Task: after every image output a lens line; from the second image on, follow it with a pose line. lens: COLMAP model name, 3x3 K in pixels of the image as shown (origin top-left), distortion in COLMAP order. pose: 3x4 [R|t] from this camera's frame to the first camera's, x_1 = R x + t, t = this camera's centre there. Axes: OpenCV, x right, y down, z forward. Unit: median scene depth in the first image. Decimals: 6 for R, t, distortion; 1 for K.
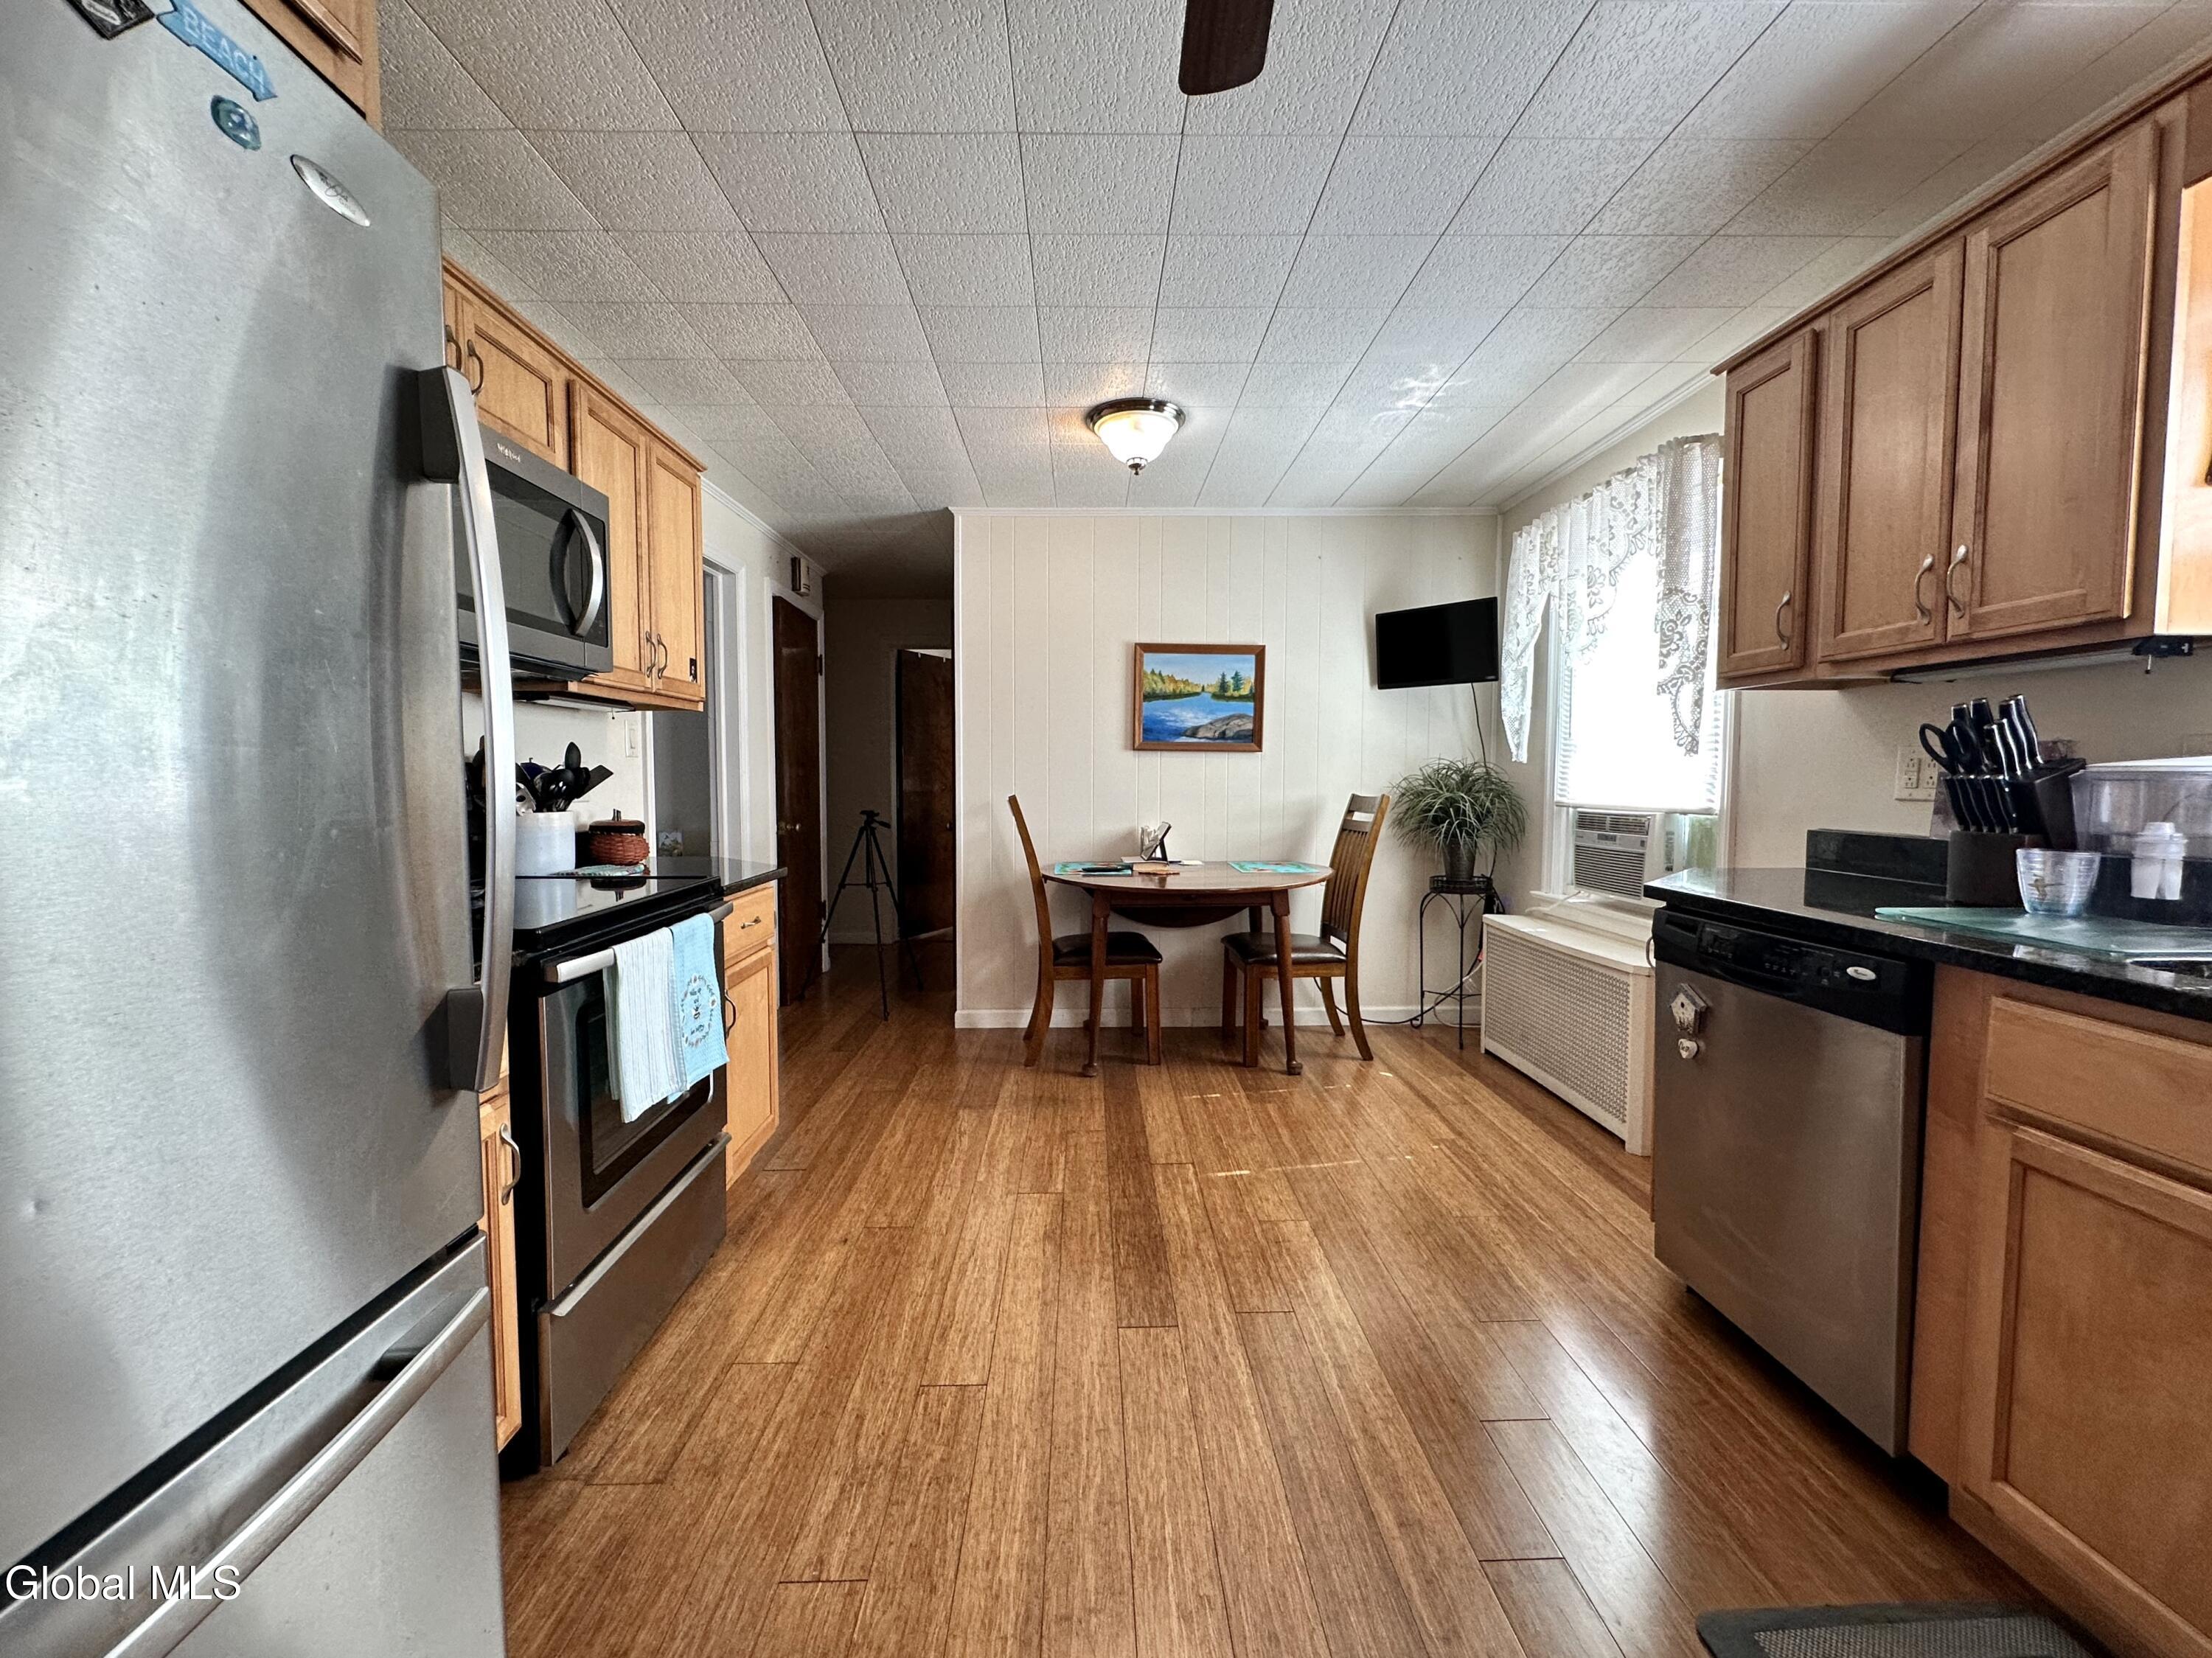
lens RADIAL K [[885.8, 0, 1101.5], [0, 885.8, 829.7], [0, 0, 1]] dist [-0.005034, 0.001605]
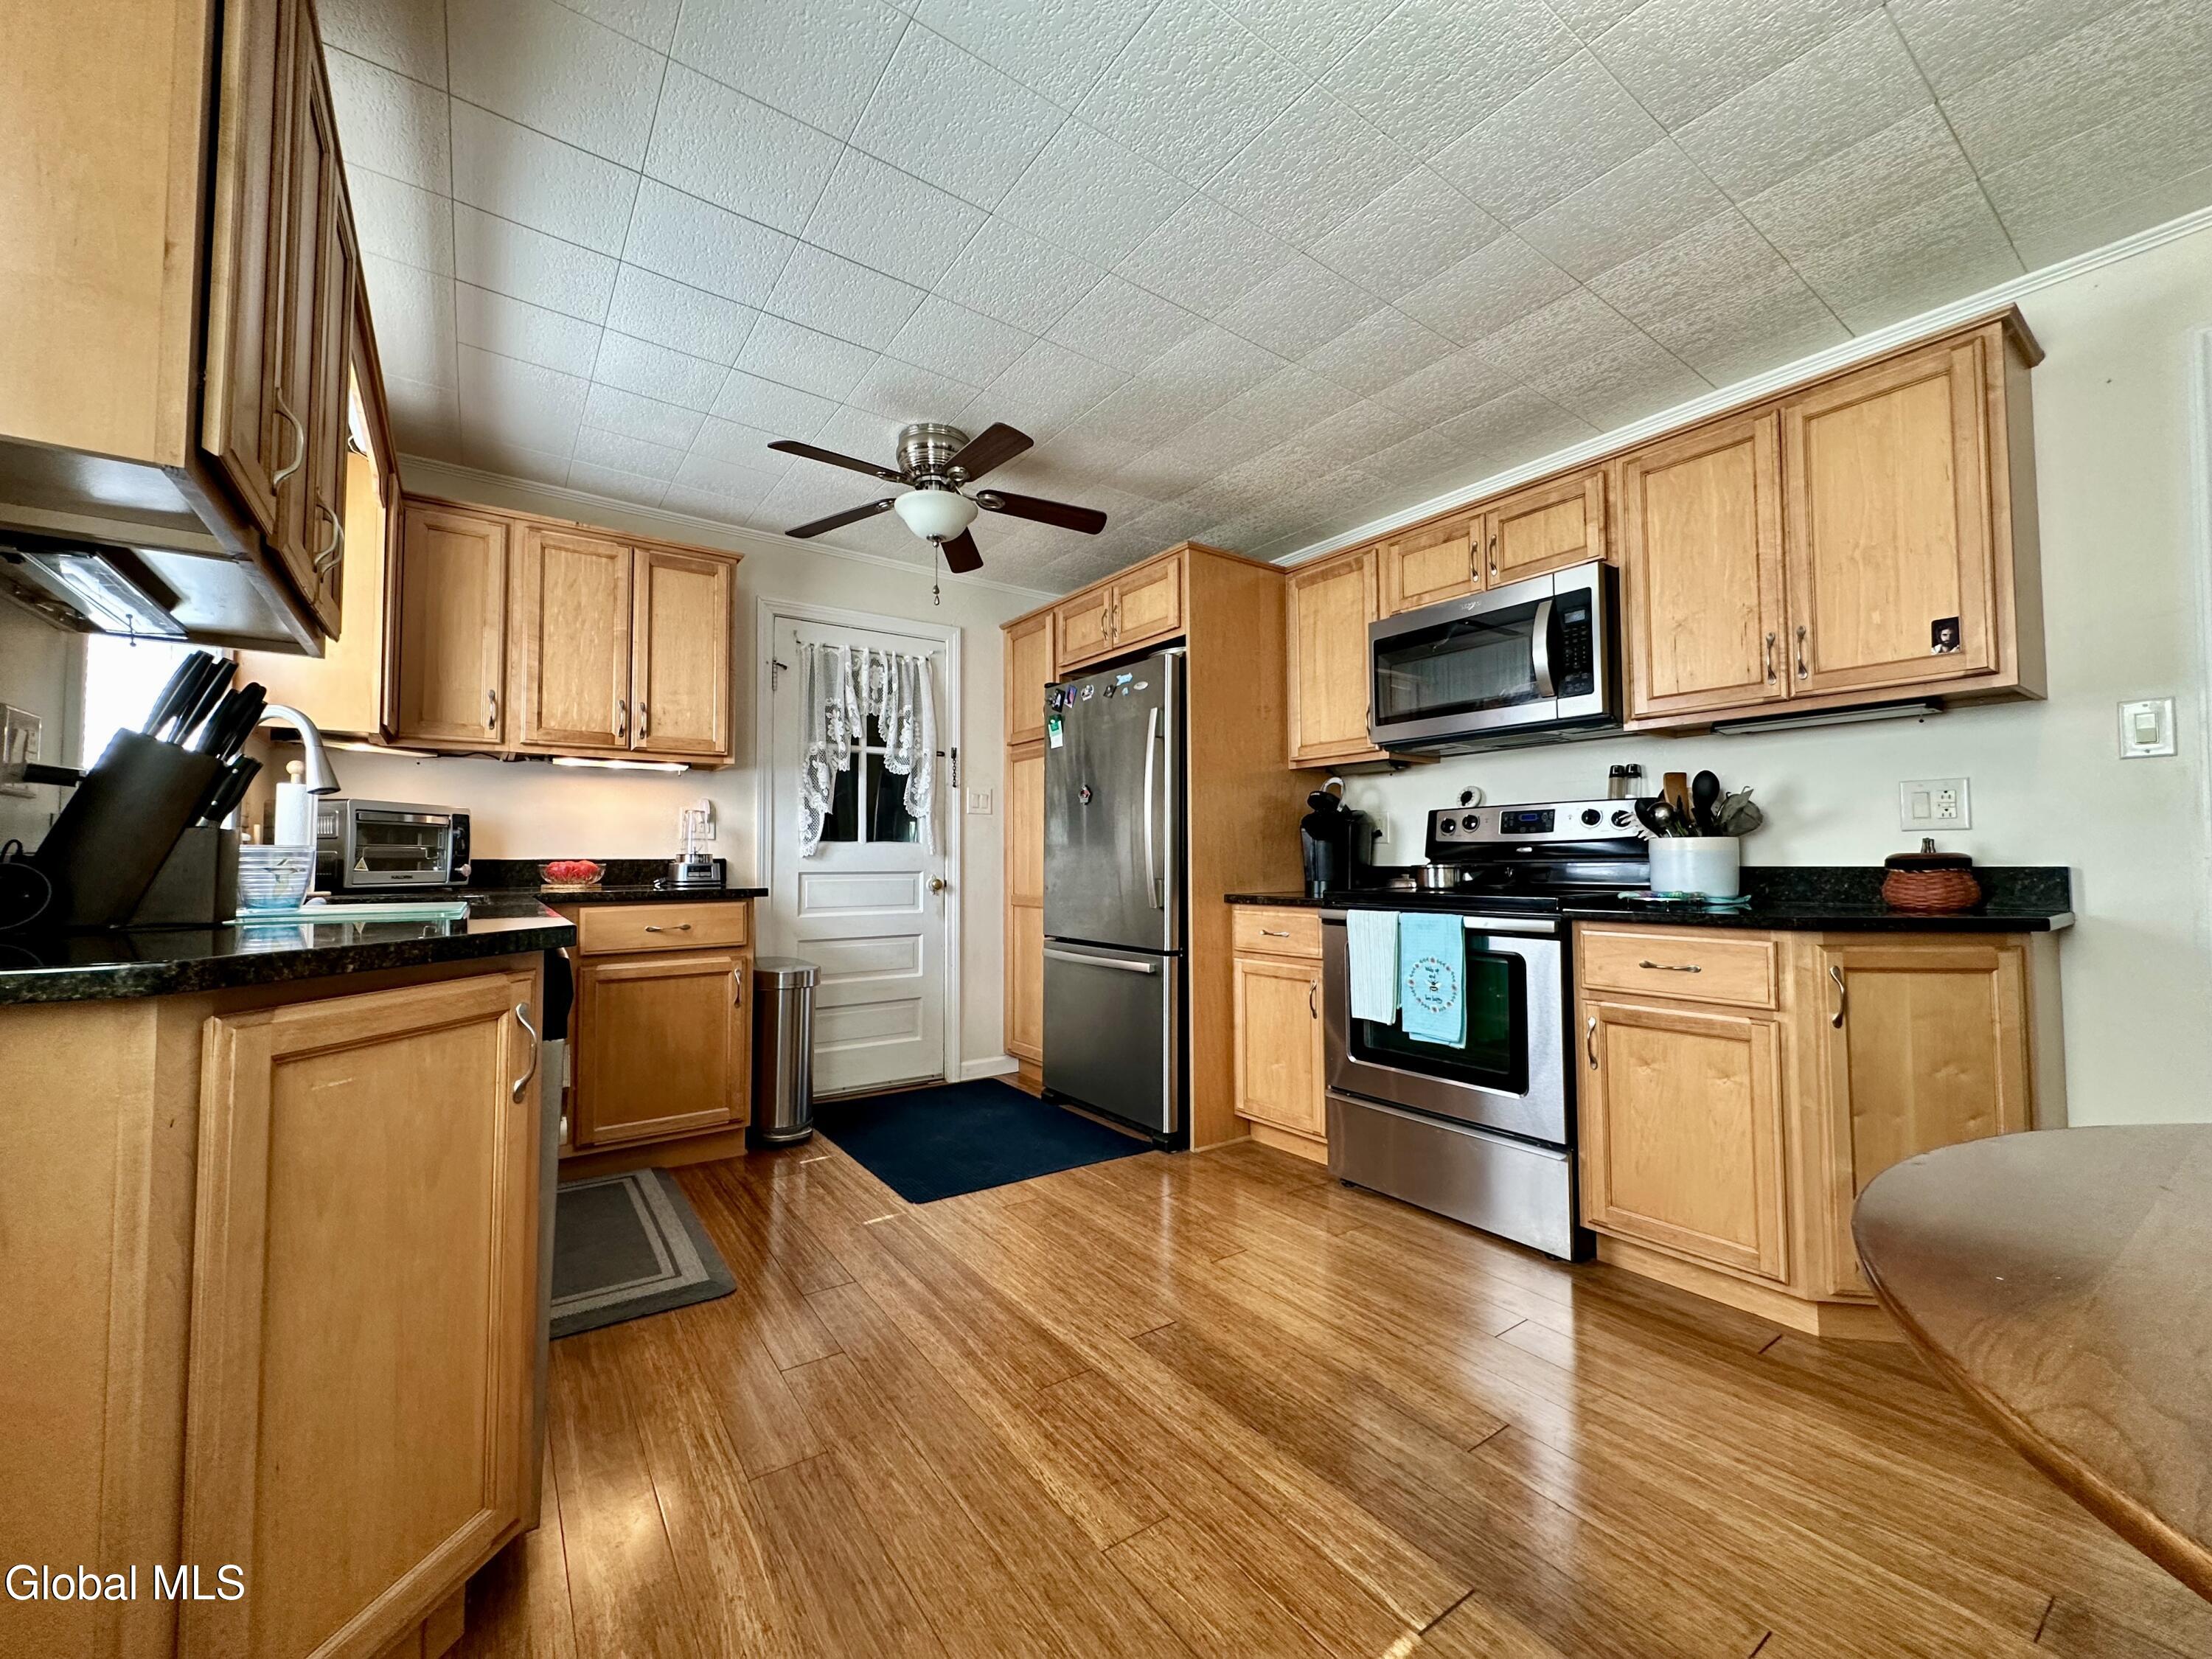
lens RADIAL K [[885.9, 0, 1106.8], [0, 885.9, 828.5], [0, 0, 1]] dist [-0.005034, 0.001605]
pose [[-0.822996, -0.019059, -0.567728, 0.395499], [-0.028950, 0.999545, 0.008411, -0.013483], [0.567309, 0.023358, -0.823173, 1.032991]]
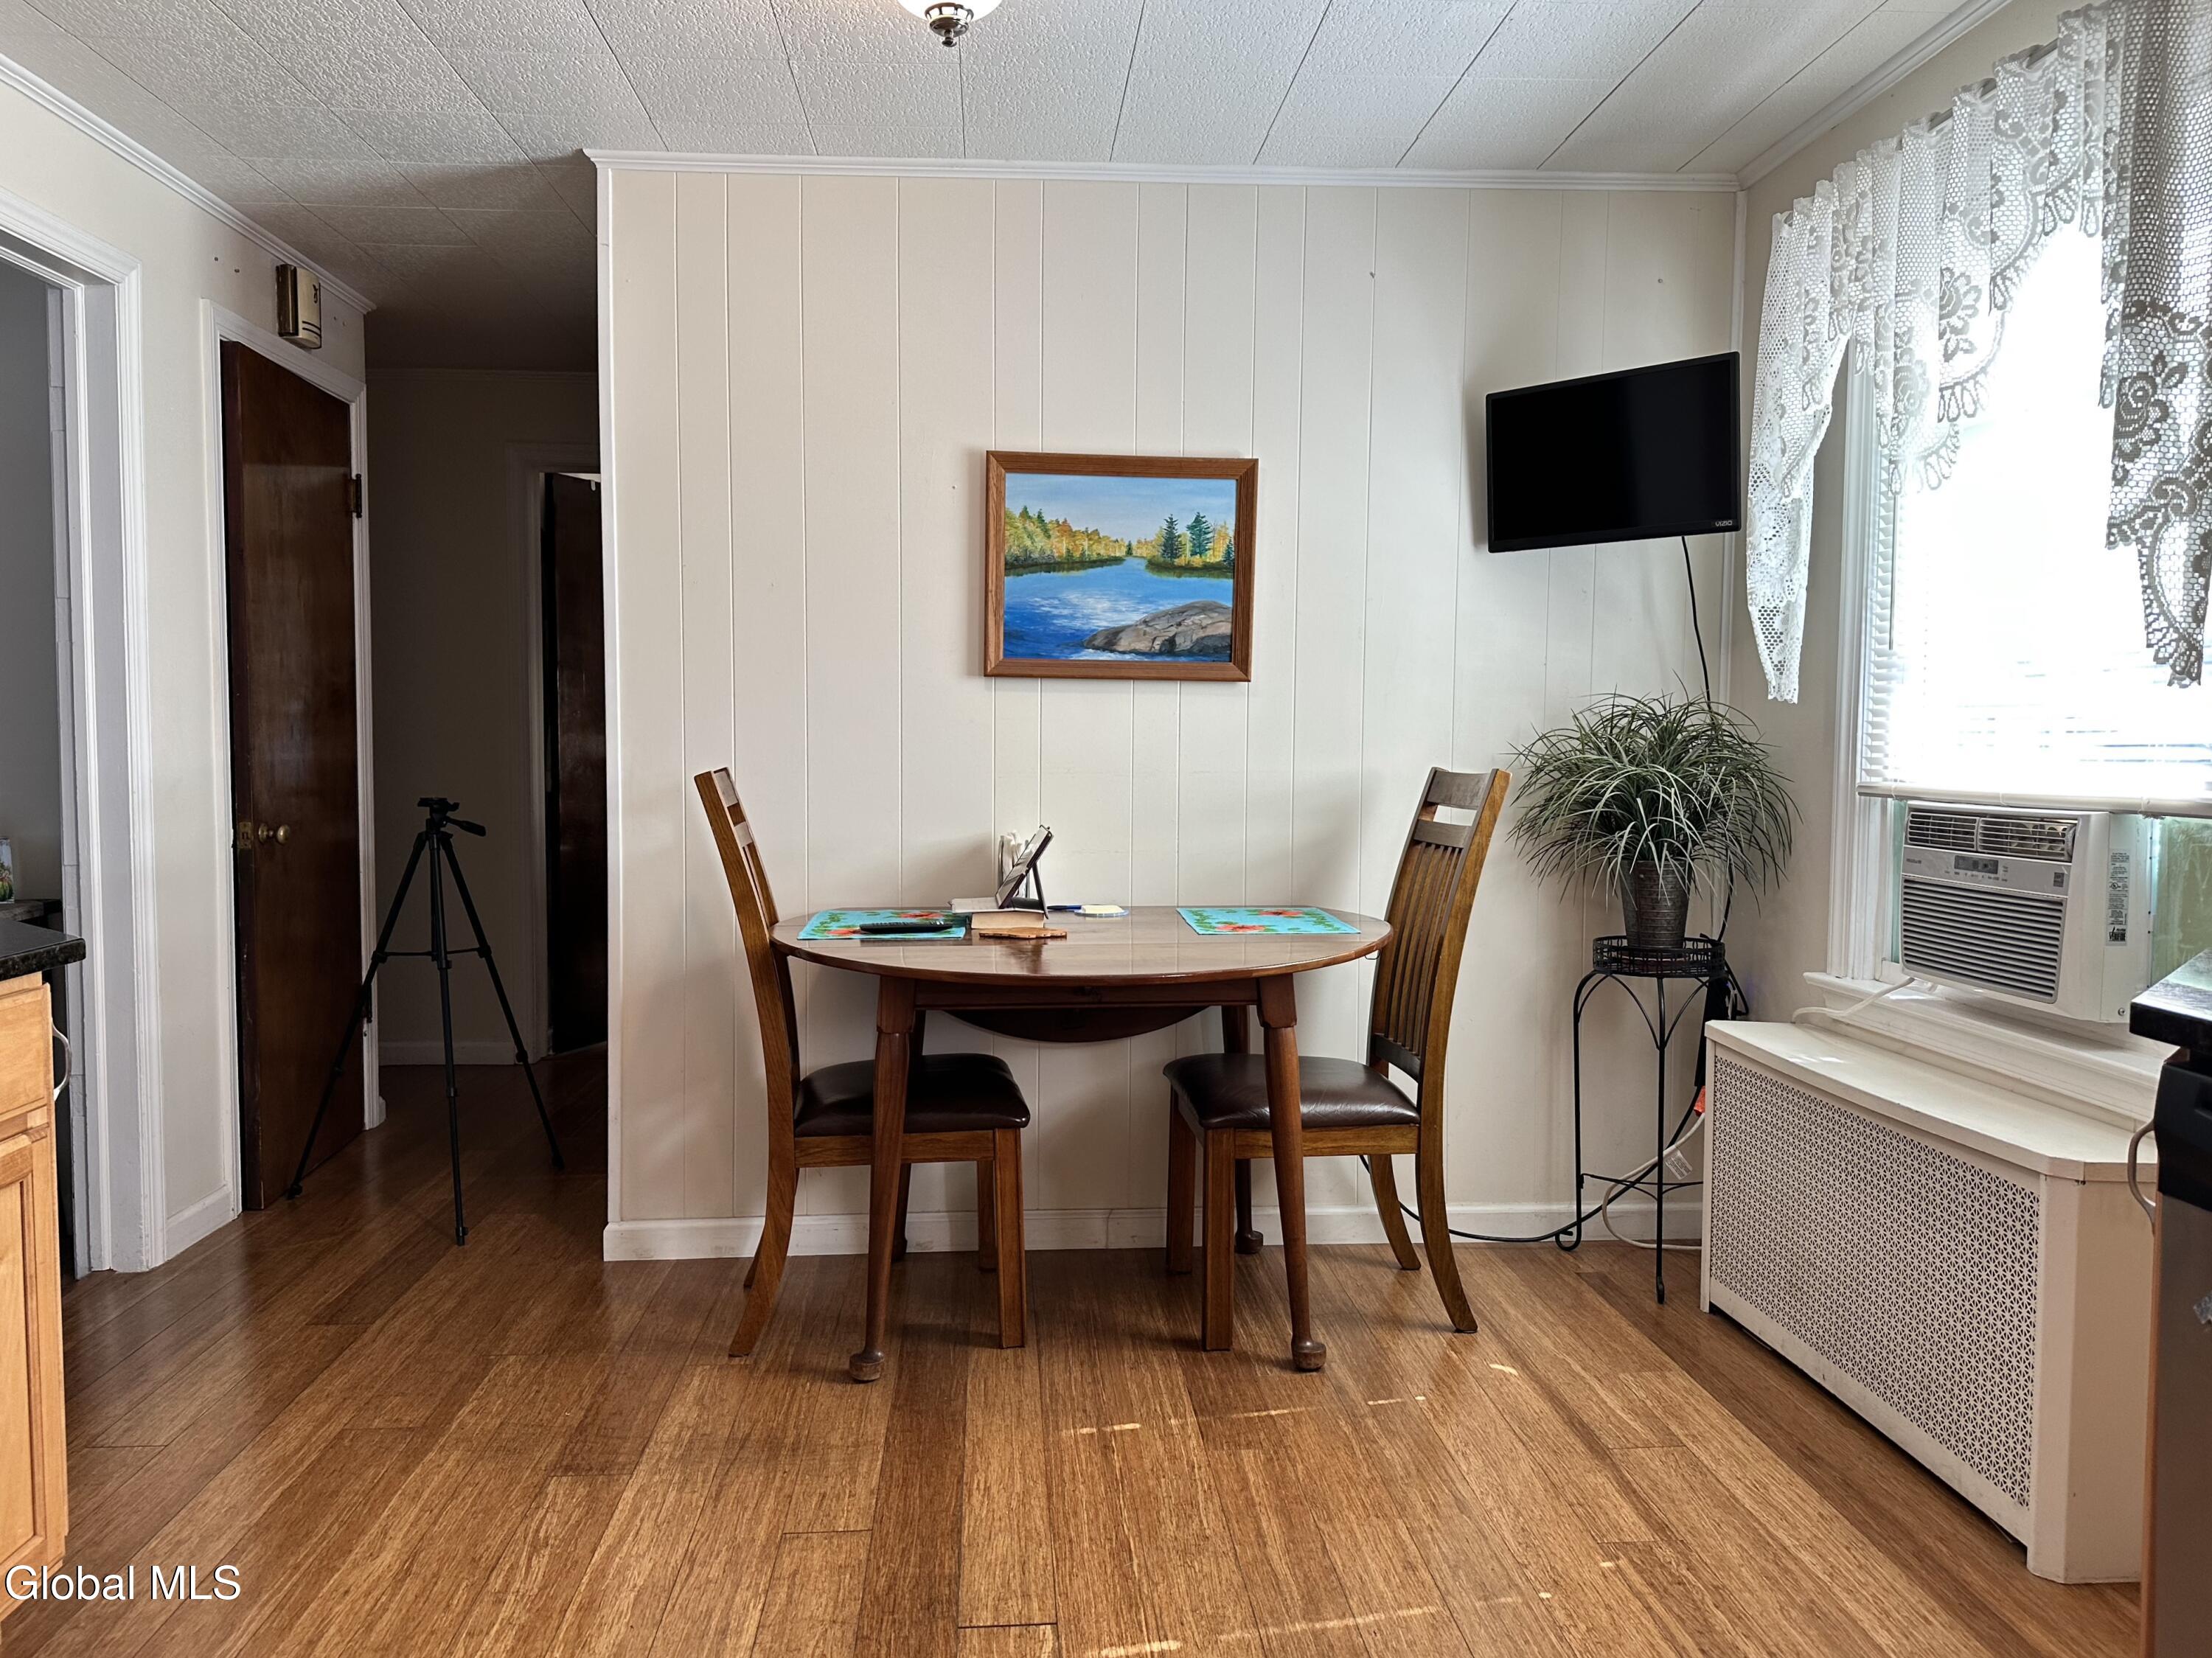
lens RADIAL K [[1551.0, 0, 1086.3], [0, 1551.0, 832.2], [0, 0, 1]] dist [0.062189, -0.078471]
pose [[0.999104, 0.001088, 0.042300, 0.067878], [-0.001264, 0.999991, 0.004123, -0.009978], [-0.042295, -0.004173, 0.999096, 0.187676]]
